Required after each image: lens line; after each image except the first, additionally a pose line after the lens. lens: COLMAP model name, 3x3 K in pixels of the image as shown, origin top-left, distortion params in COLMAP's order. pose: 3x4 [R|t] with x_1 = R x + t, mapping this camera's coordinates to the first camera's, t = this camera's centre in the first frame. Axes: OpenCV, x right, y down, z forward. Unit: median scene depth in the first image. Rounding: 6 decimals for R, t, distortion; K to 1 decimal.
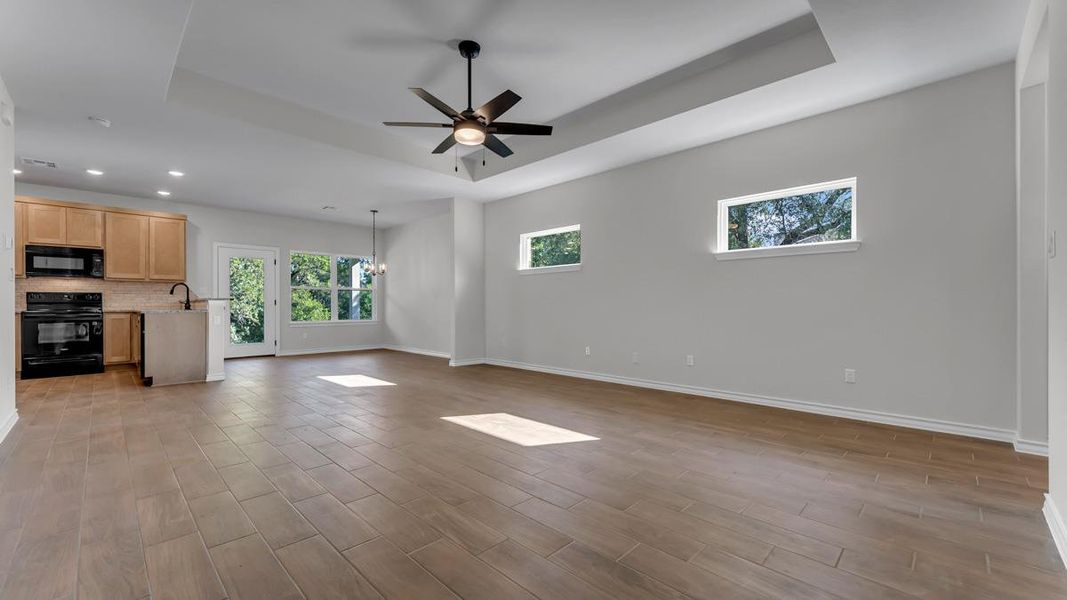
lens RADIAL K [[429.9, 0, 530.1], [0, 429.9, 306.1], [0, 0, 1]] dist [0.001181, 0.000139]
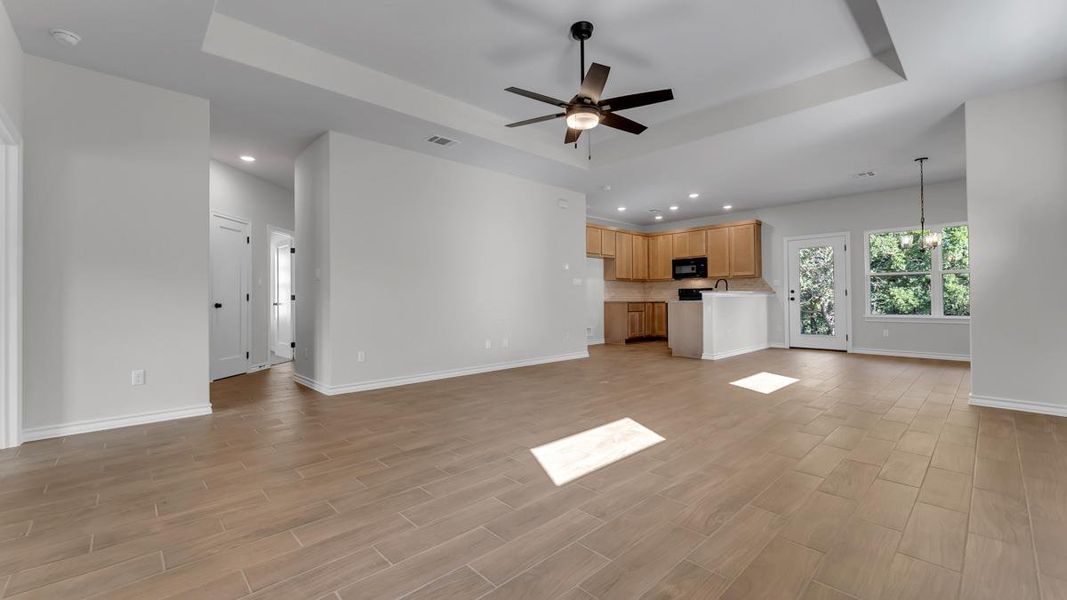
lens RADIAL K [[429.9, 0, 530.1], [0, 429.9, 306.1], [0, 0, 1]] dist [0.001181, 0.000139]
pose [[-0.032682, 0.016106, -0.999336, 0.450491], [0.005267, 0.999859, 0.015943, 0.002067], [0.999452, -0.004742, -0.032763, 0.509225]]
